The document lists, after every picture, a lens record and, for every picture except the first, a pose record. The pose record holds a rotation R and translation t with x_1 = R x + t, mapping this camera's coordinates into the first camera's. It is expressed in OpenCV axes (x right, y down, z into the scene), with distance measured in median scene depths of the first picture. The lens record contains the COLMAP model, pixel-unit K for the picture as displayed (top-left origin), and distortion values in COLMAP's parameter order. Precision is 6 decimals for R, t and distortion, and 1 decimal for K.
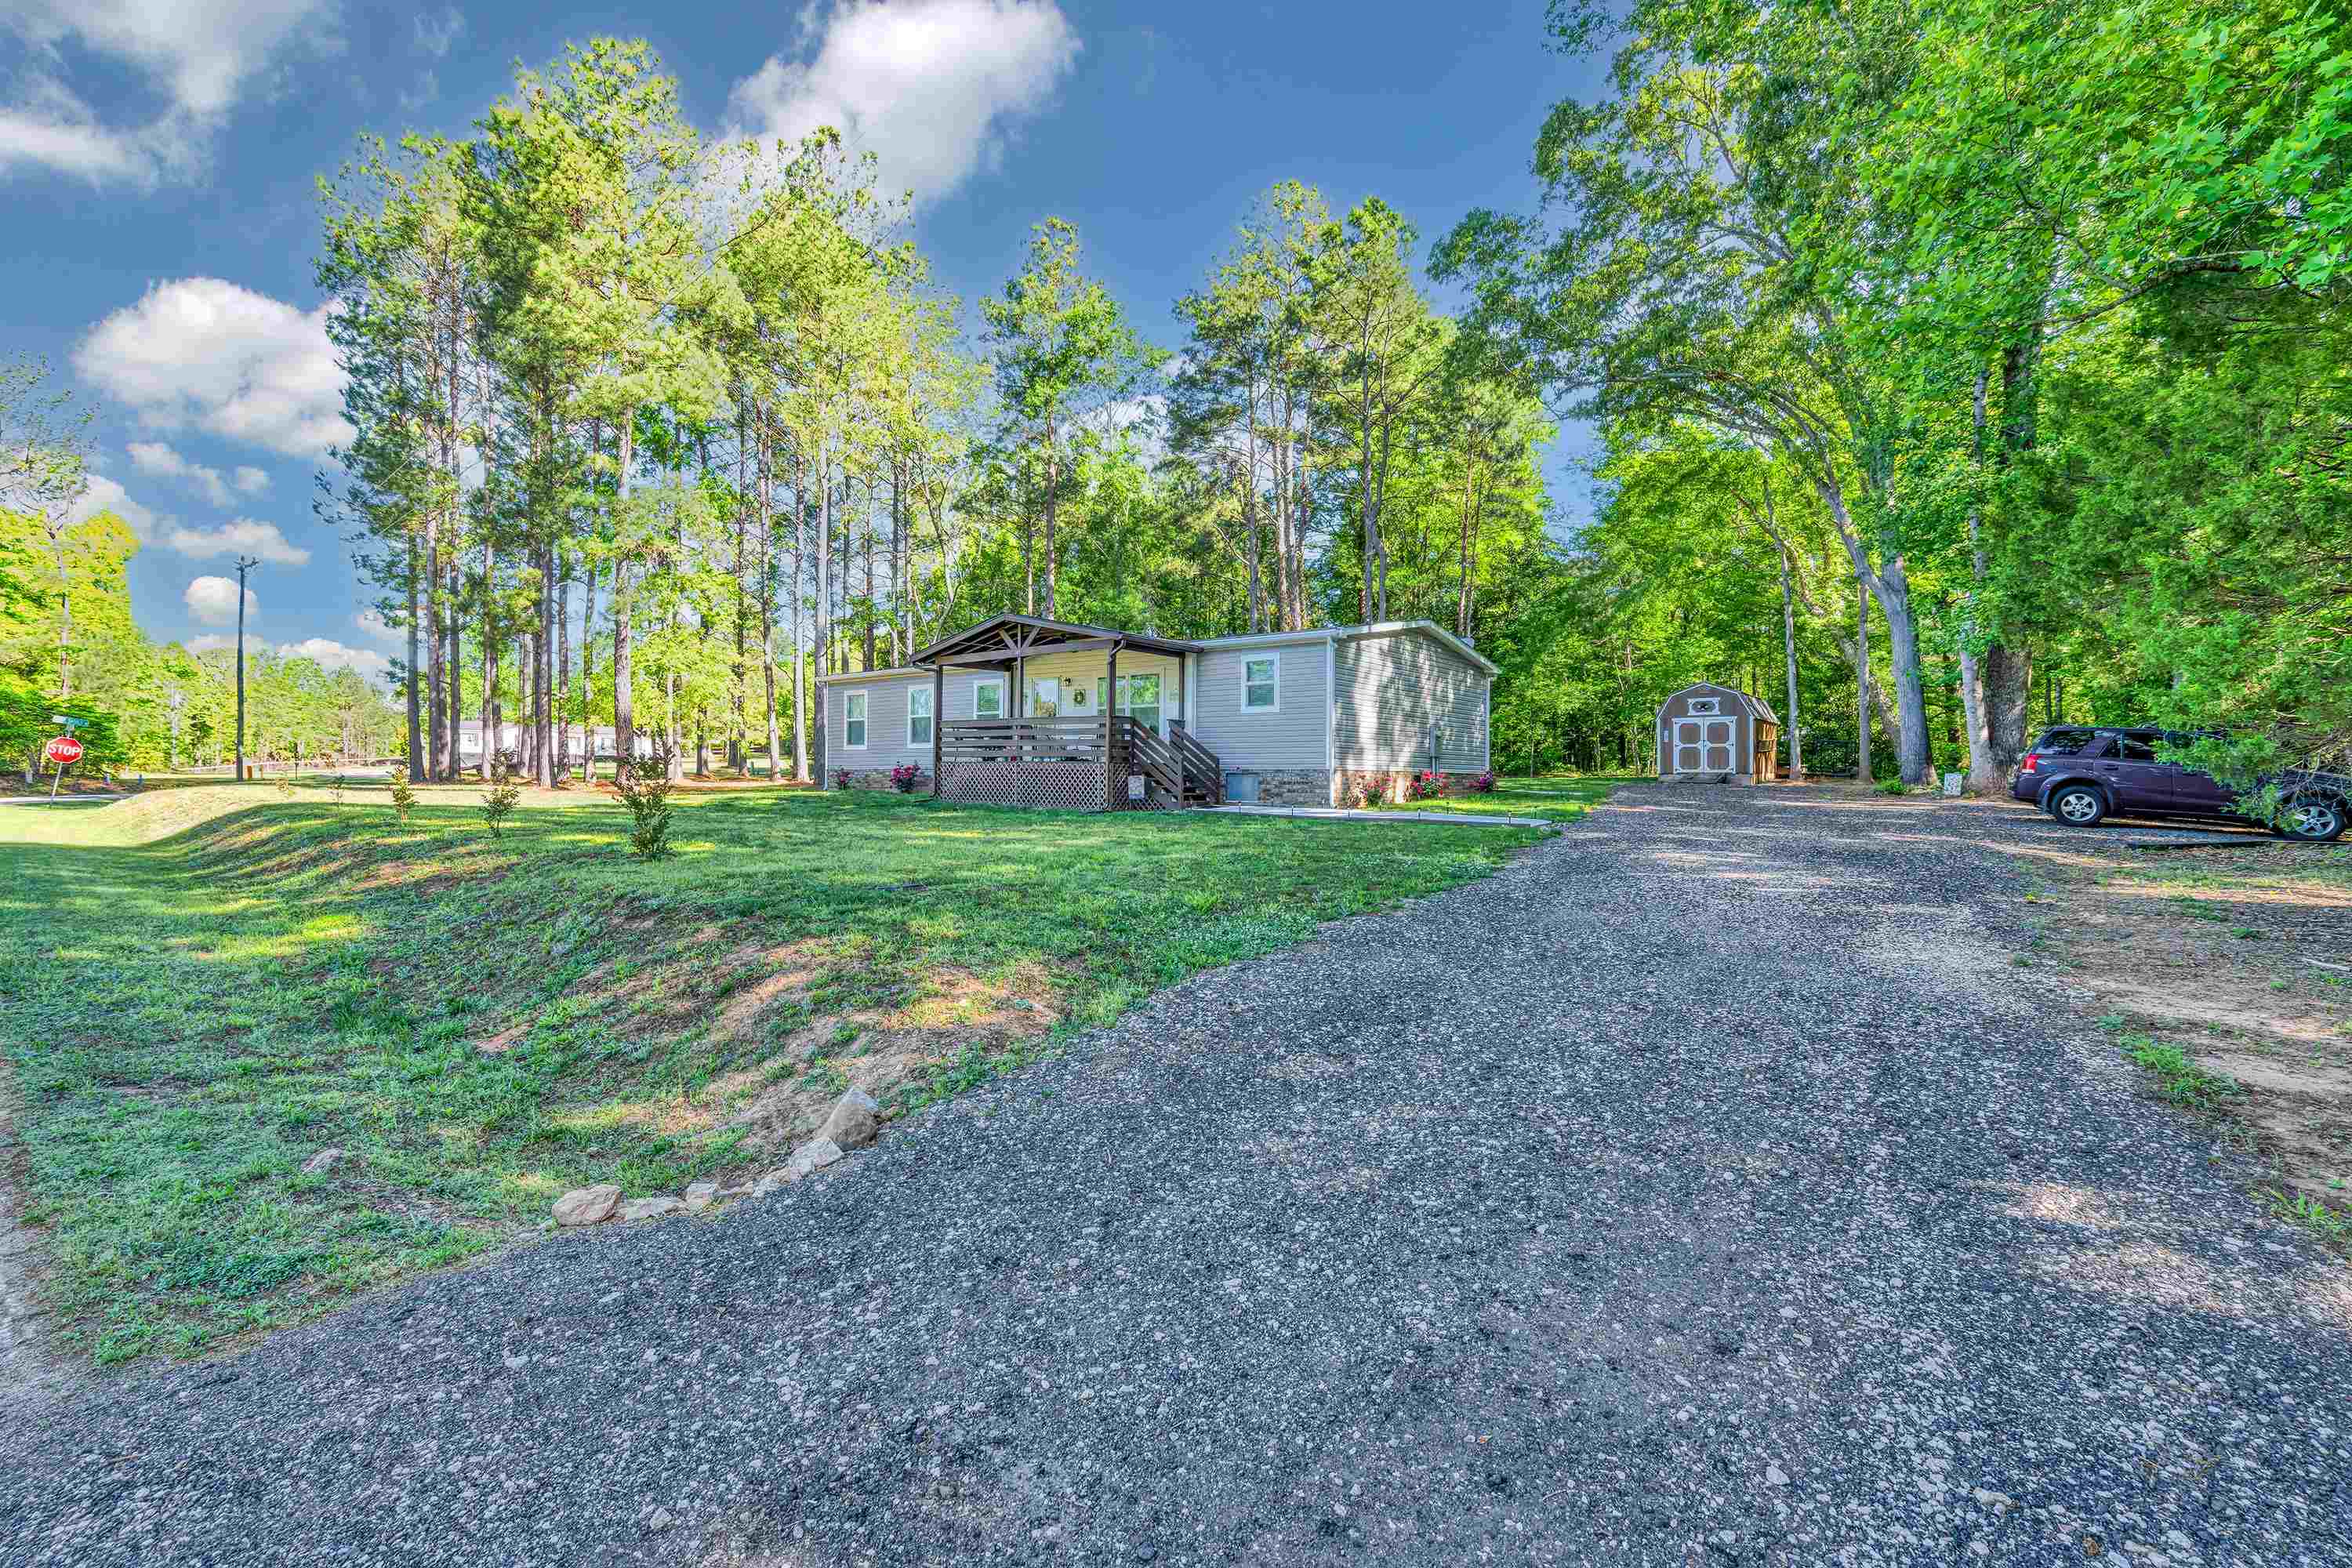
lens RADIAL K [[1066.0, 0, 1176.0], [0, 1066.0, 784.0], [0, 0, 1]] dist [-0.002736, 0.006409]
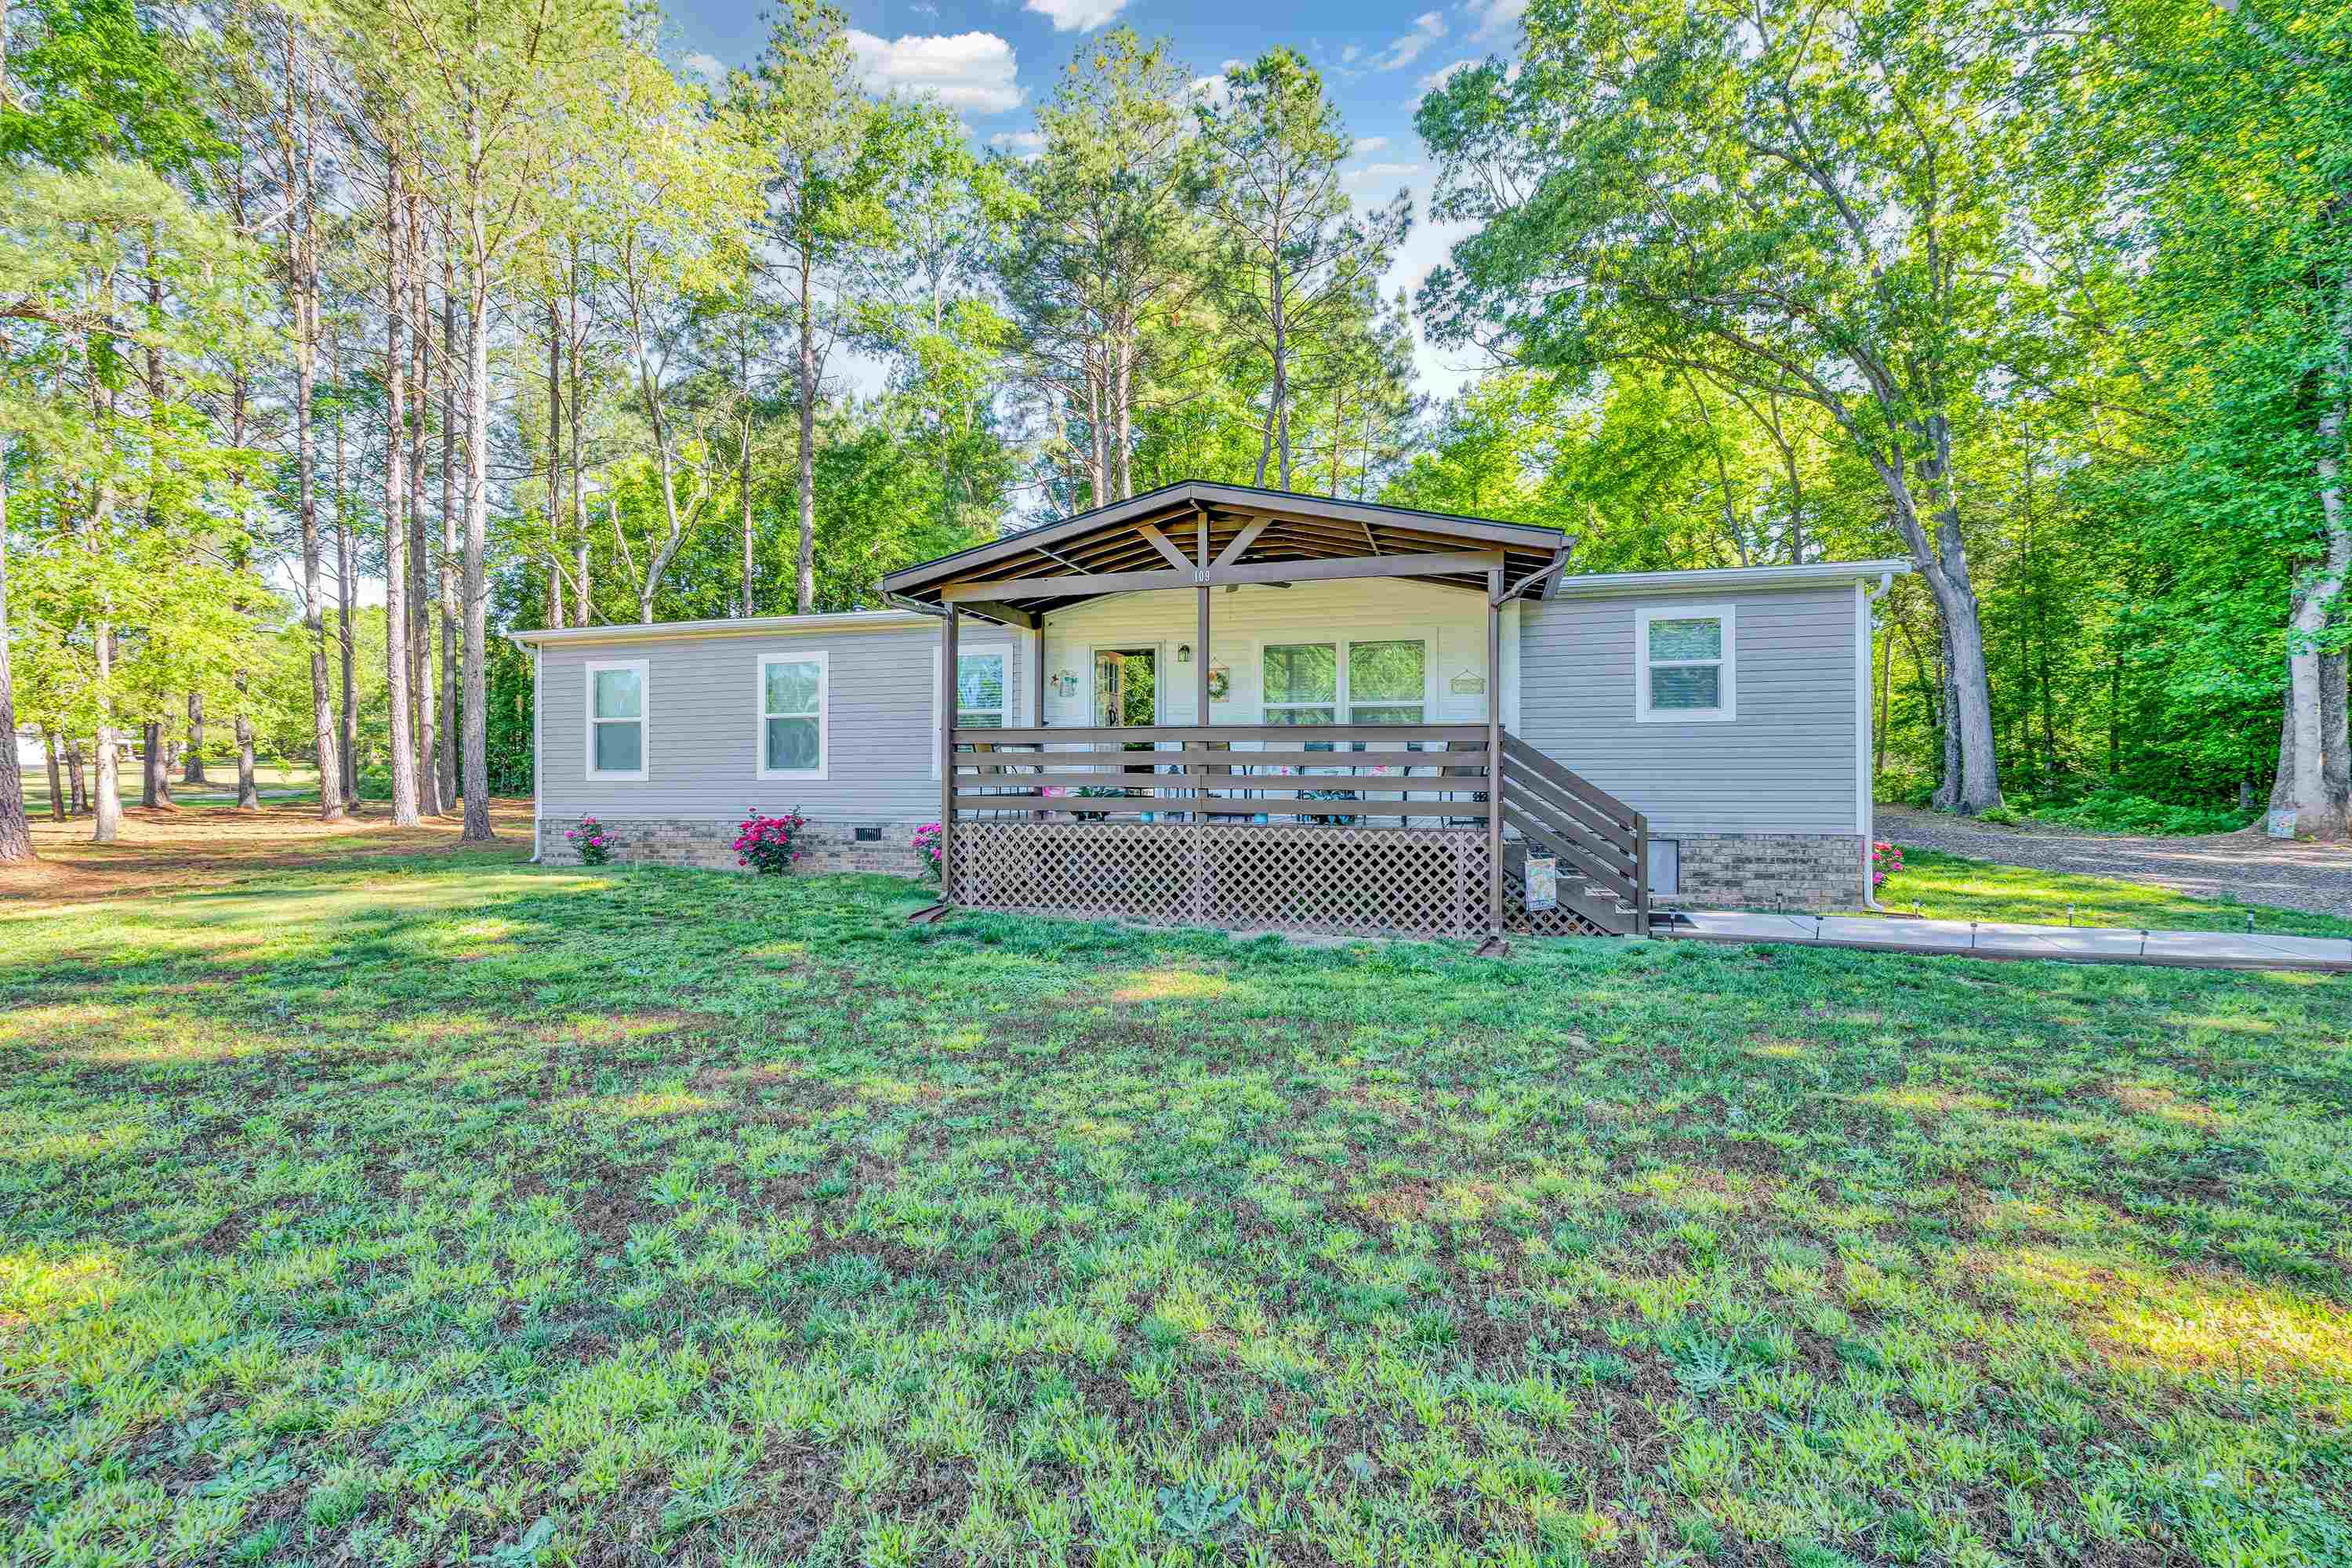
lens RADIAL K [[1066.0, 0, 1176.0], [0, 1066.0, 784.0], [0, 0, 1]] dist [-0.002736, 0.006409]
pose [[0.932871, -0.007747, 0.360127, -0.275021], [0.008237, 0.999966, 0.000172, -0.033087], [-0.360117, 0.002806, 0.932903, 0.513496]]
